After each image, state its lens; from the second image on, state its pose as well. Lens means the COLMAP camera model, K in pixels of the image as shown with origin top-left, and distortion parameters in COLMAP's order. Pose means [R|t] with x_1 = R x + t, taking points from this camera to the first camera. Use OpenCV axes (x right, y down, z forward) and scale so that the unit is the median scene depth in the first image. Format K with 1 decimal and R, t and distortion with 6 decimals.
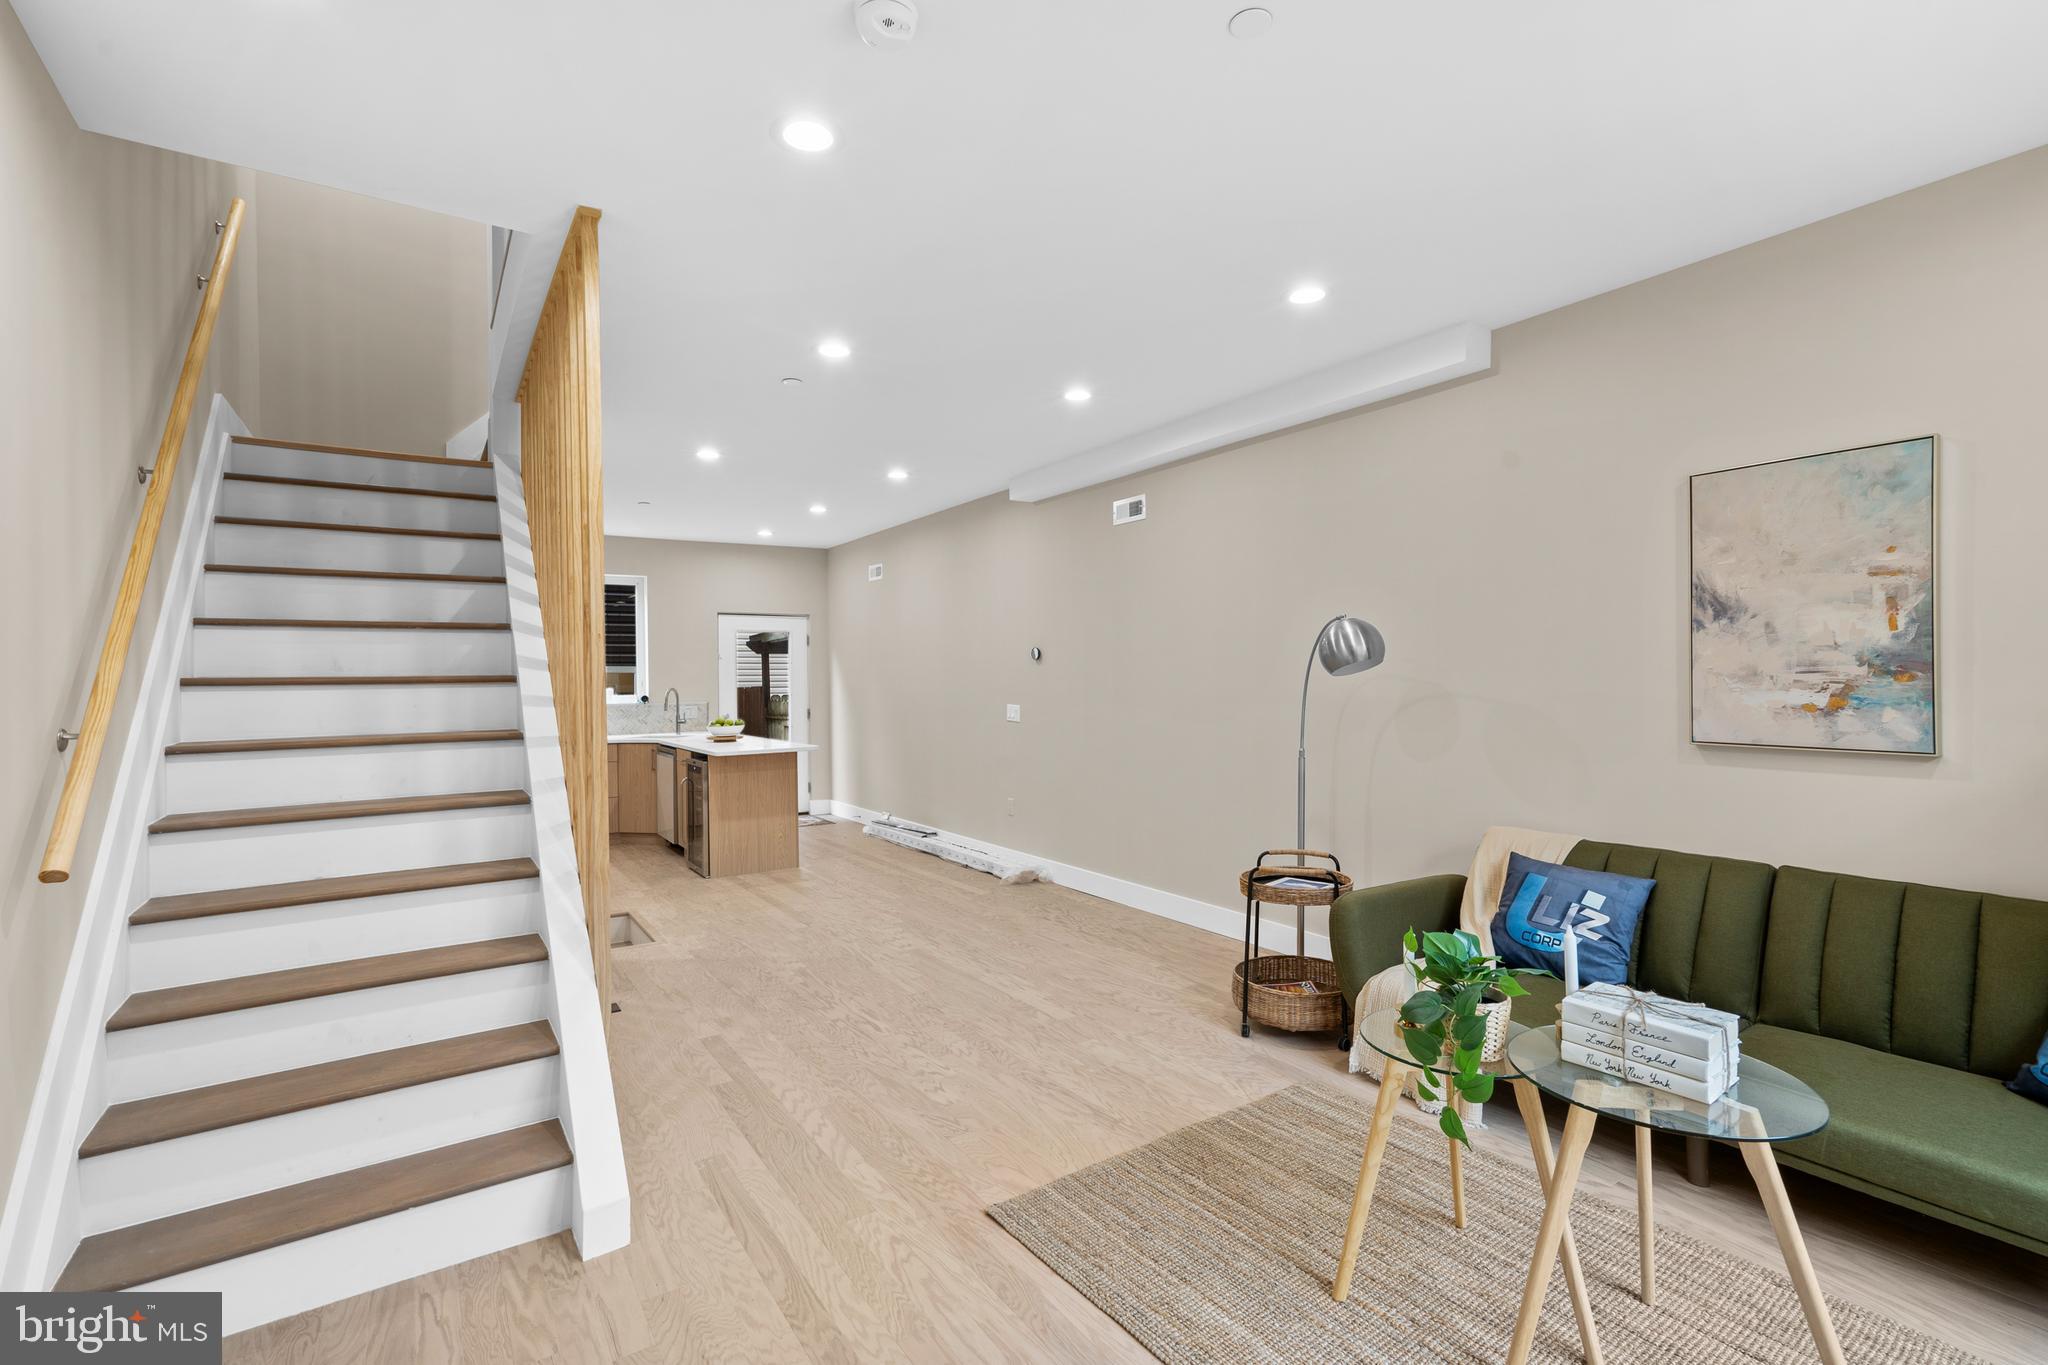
lens RADIAL K [[942.6, 0, 1011.9], [0, 942.6, 686.8], [0, 0, 1]] dist [0.025799, -0.007215]
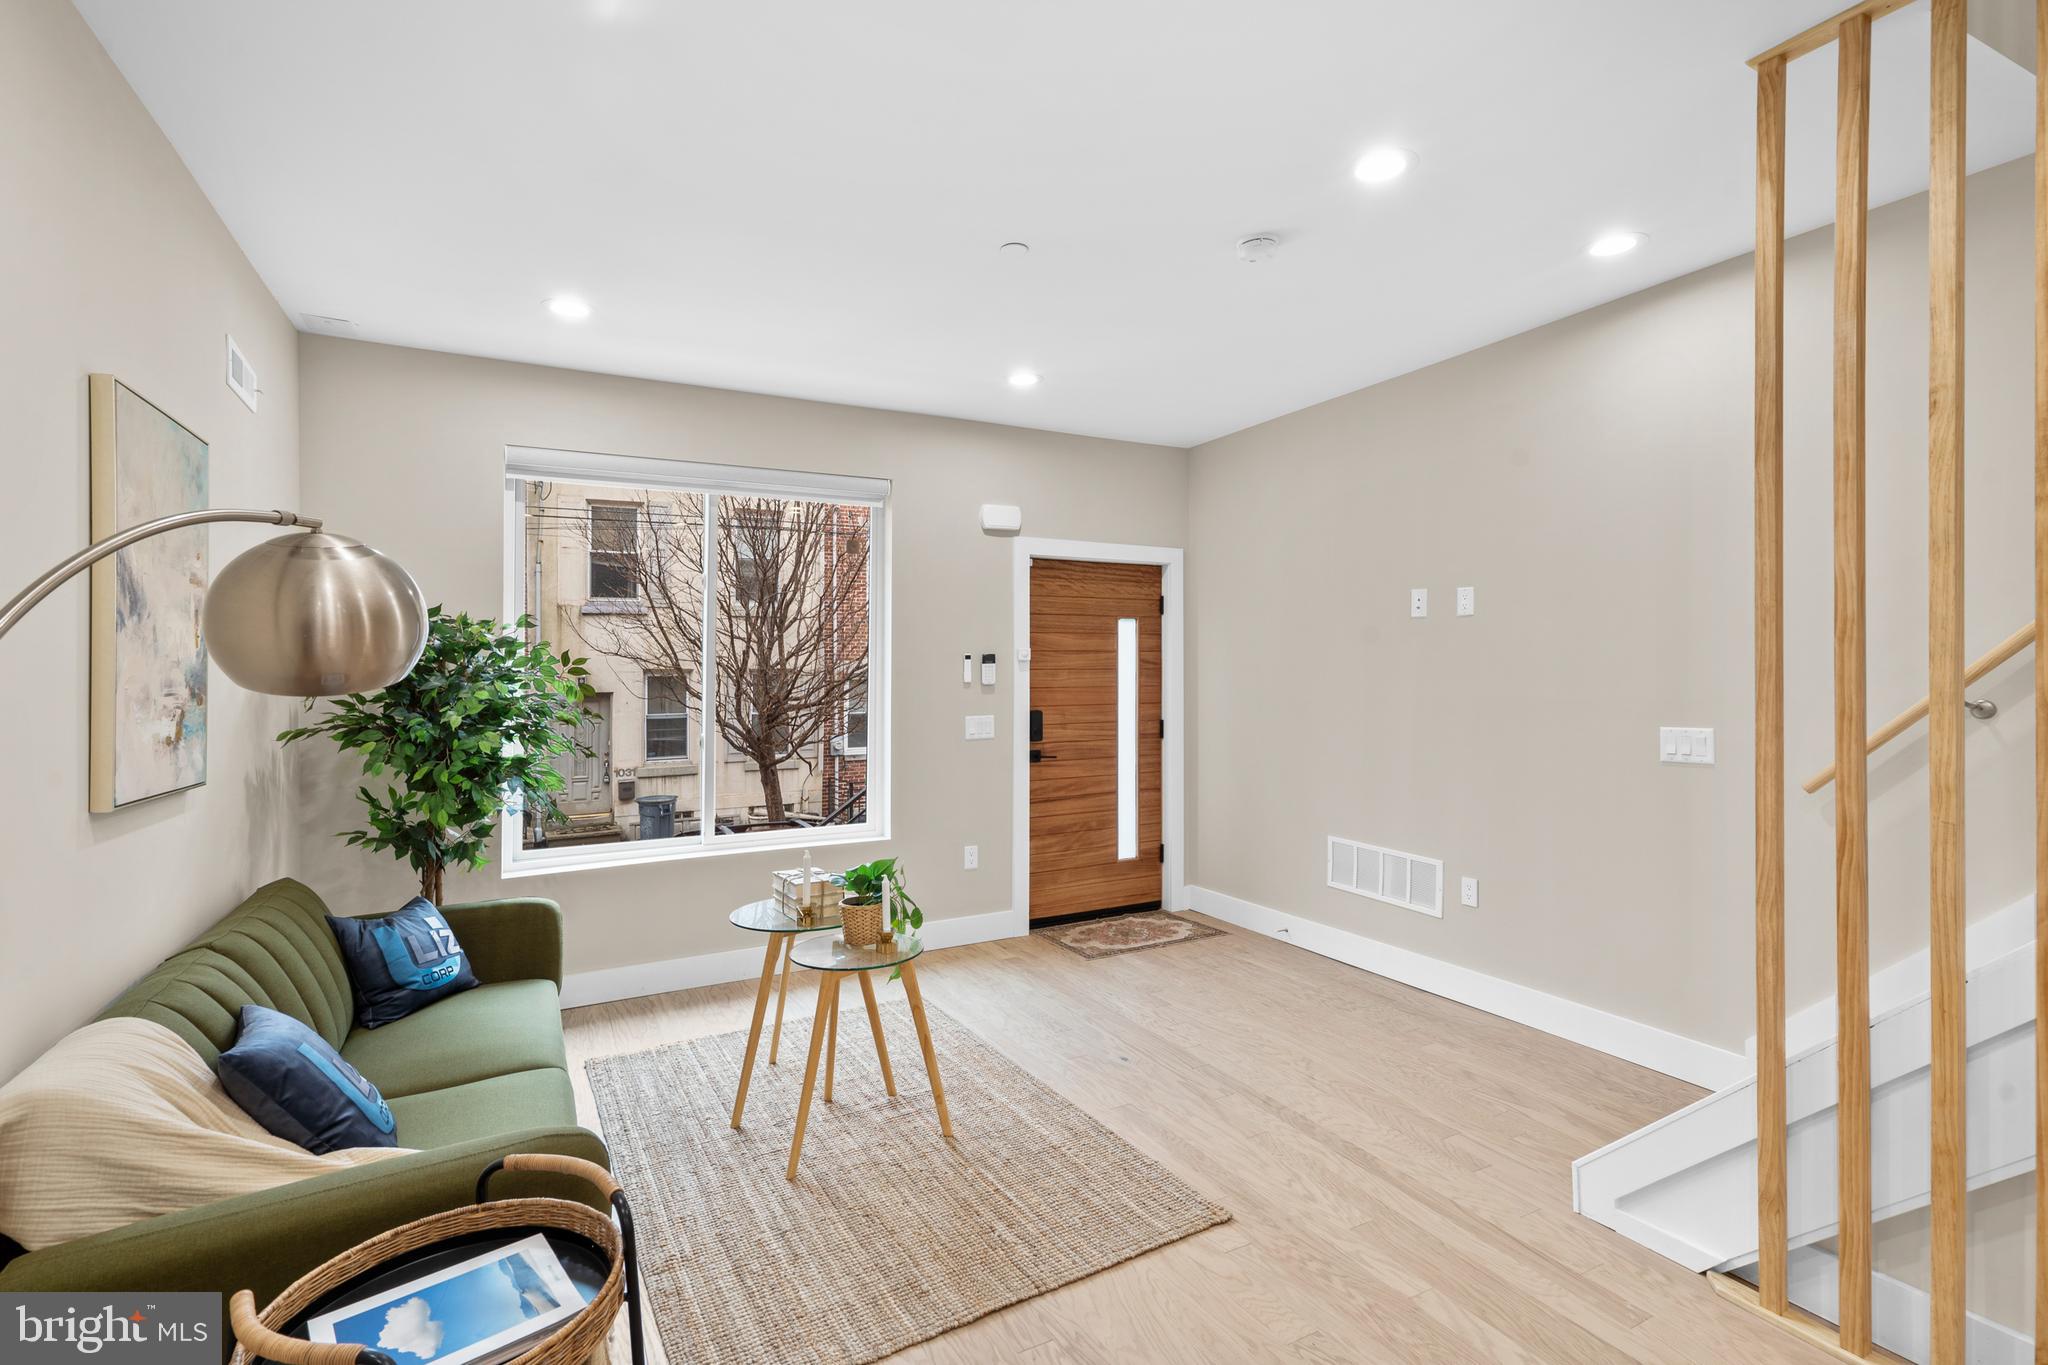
lens RADIAL K [[942.6, 0, 1011.5], [0, 942.6, 670.7], [0, 0, 1]] dist [0.025799, -0.007215]
pose [[-0.994822, 0.023273, 0.098936, 0.059292], [0.024334, 0.999658, 0.009533, -0.019154], [-0.098680, 0.011892, -0.995048, 1.340425]]
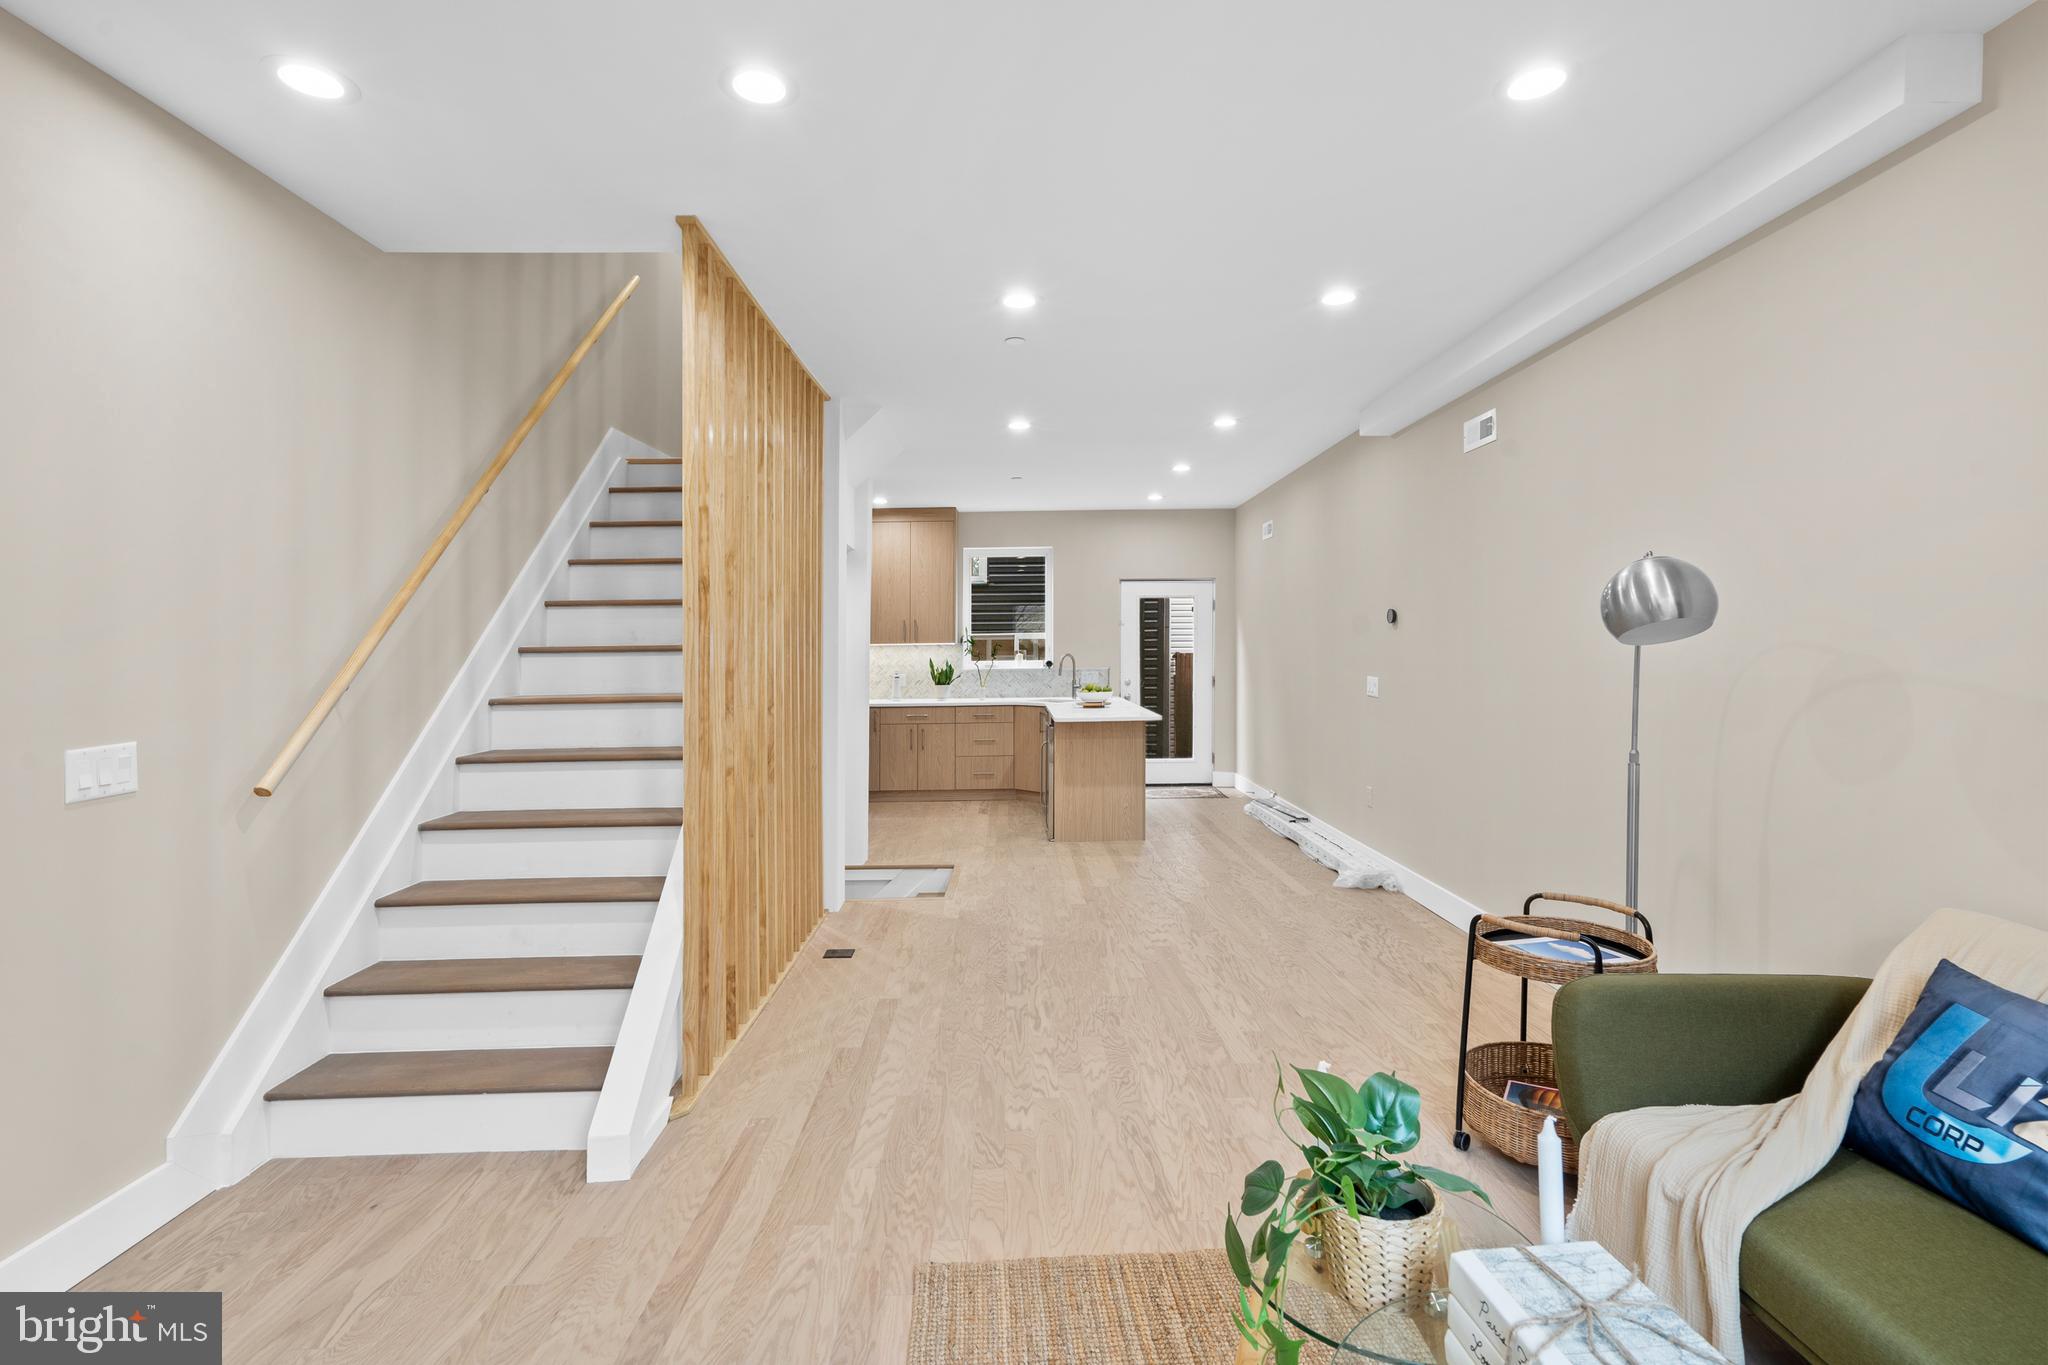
lens RADIAL K [[942.6, 0, 1019.3], [0, 942.6, 657.0], [0, 0, 1]] dist [0.025799, -0.007215]
pose [[0.844749, 0.006723, -0.535120, 0.342254], [-0.003448, 0.999969, 0.007120, -0.006079], [0.535151, -0.004170, 0.844746, 0.215003]]
